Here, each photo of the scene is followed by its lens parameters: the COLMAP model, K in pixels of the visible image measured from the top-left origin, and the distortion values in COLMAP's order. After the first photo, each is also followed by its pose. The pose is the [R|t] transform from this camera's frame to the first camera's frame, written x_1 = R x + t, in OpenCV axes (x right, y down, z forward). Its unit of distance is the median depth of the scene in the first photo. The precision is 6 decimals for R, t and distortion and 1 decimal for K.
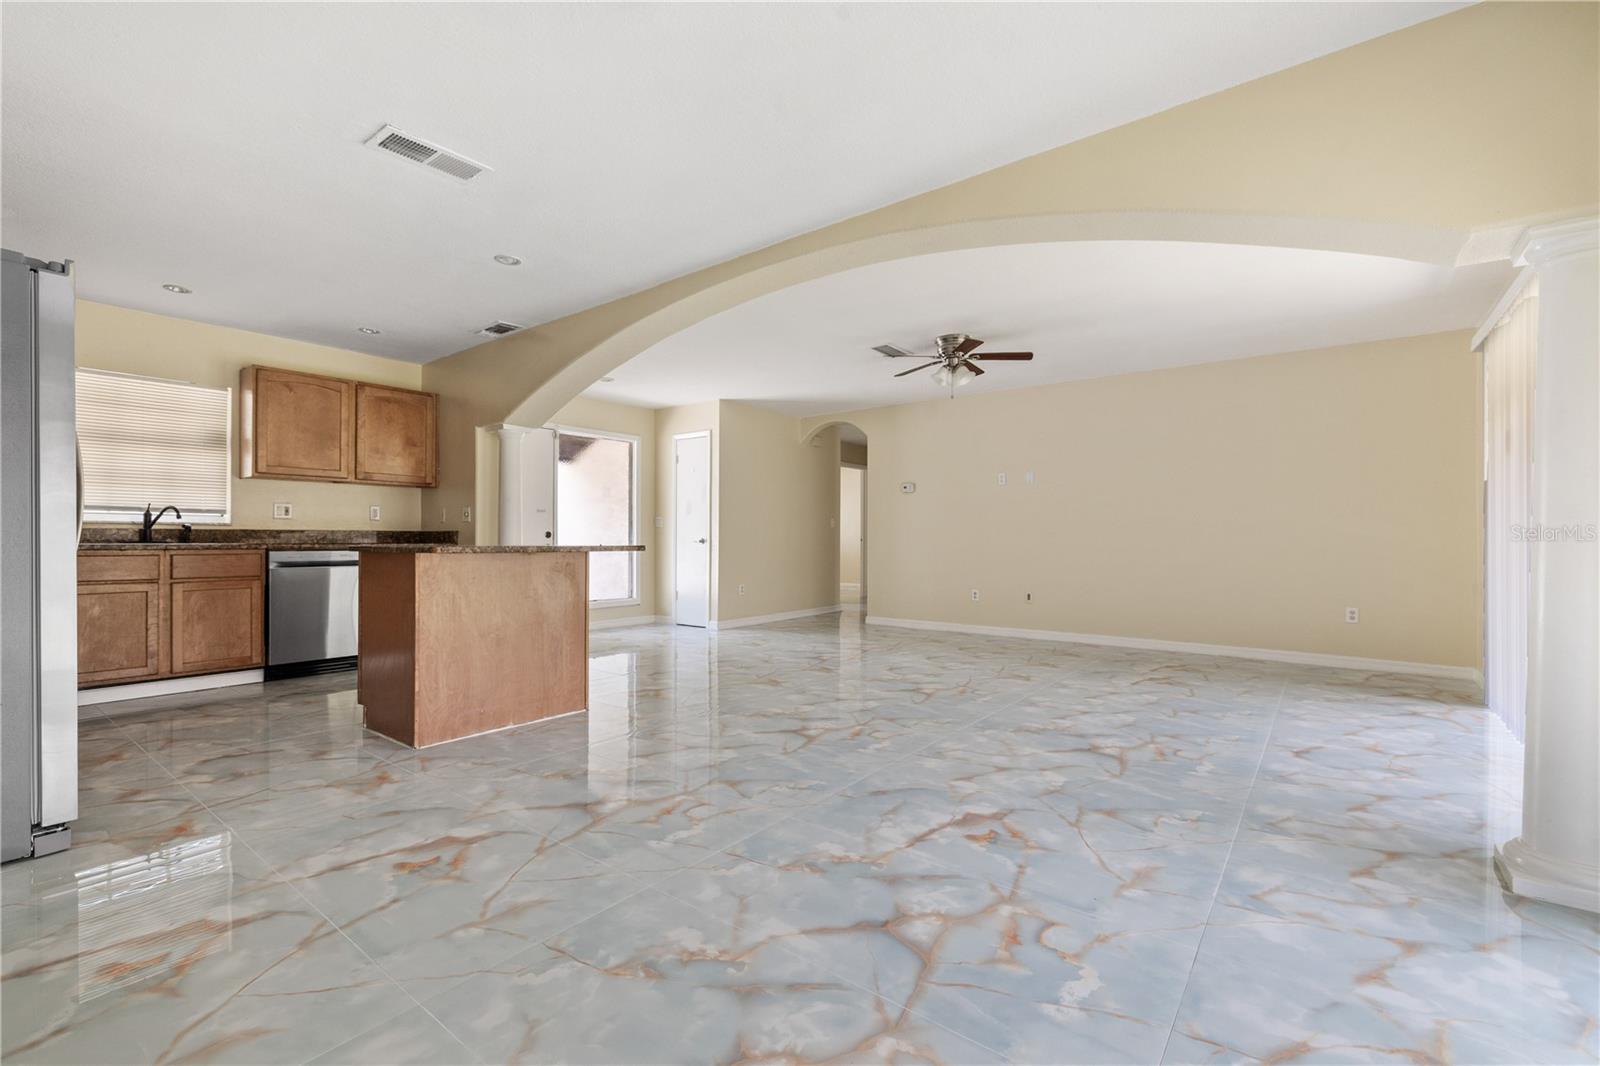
lens RADIAL K [[684.0, 0, 783.4], [0, 684.0, 538.2], [0, 0, 1]] dist [-0.000945, 0.000024]
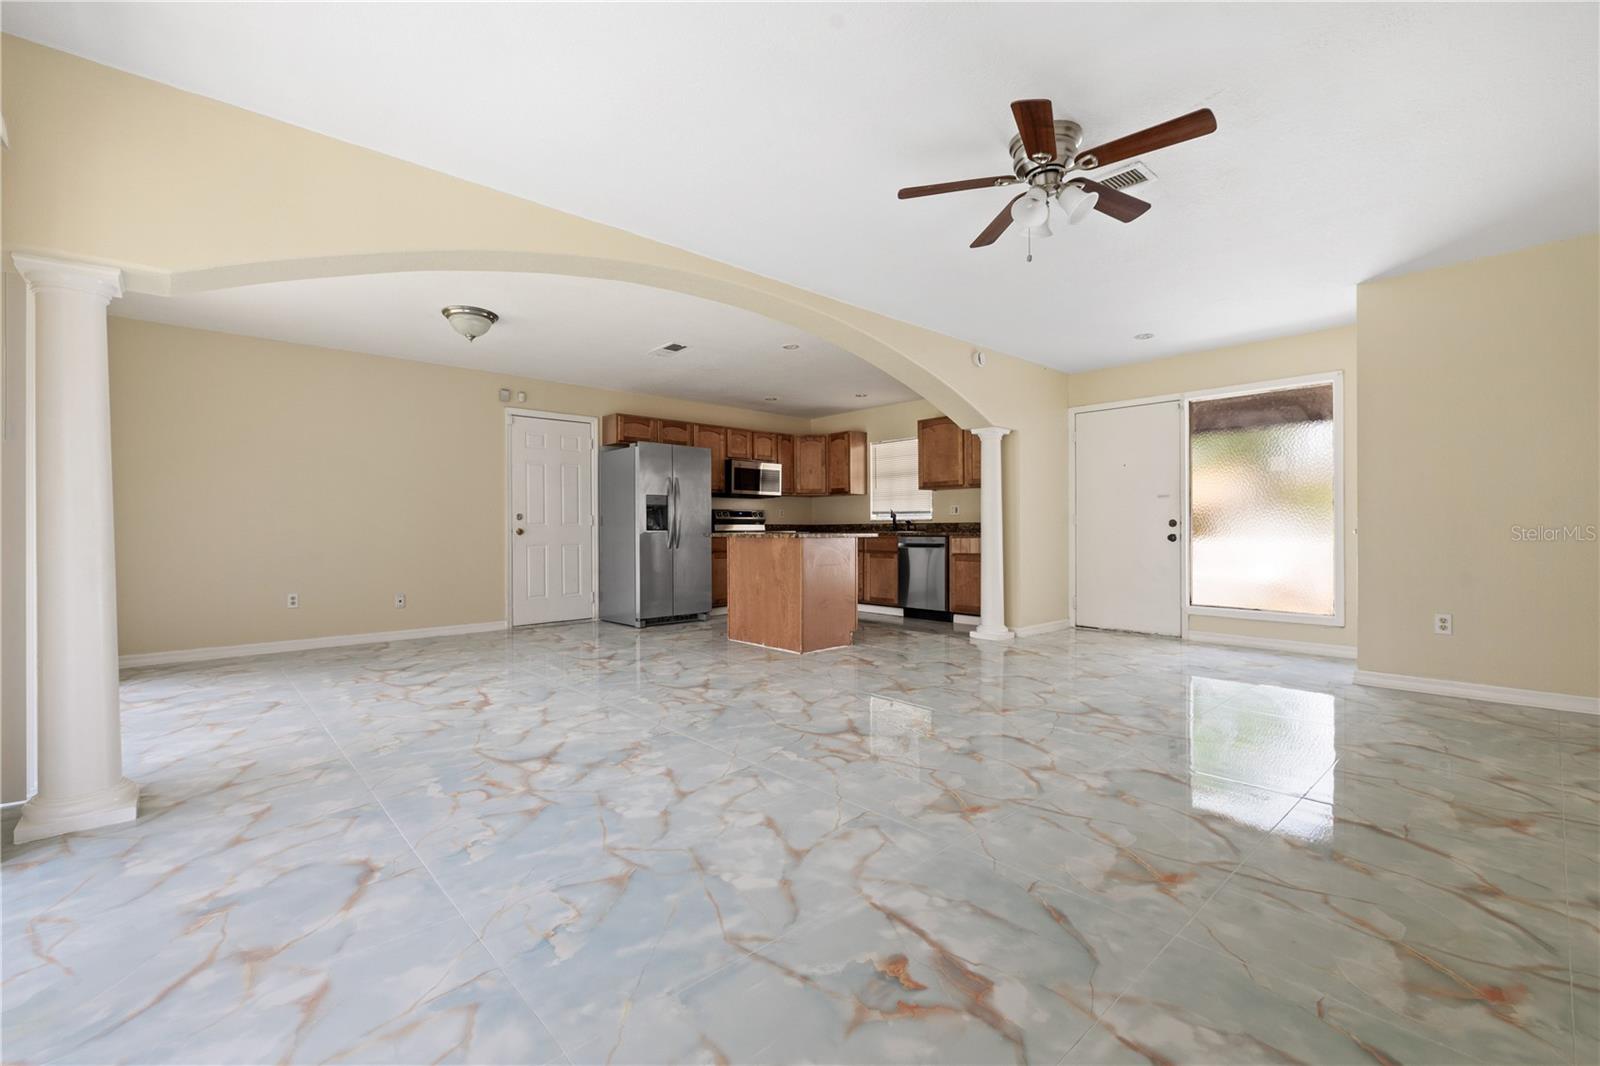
lens RADIAL K [[682.2, 0, 800.0], [0, 682.2, 533.0], [0, 0, 1]] dist [-0.002390, -0.000254]
pose [[-0.153565, 0.004618, -0.988128, 0.913043], [0.003043, 0.999987, 0.004201, 0.003466], [0.988134, -0.002361, -0.153577, 1.038428]]
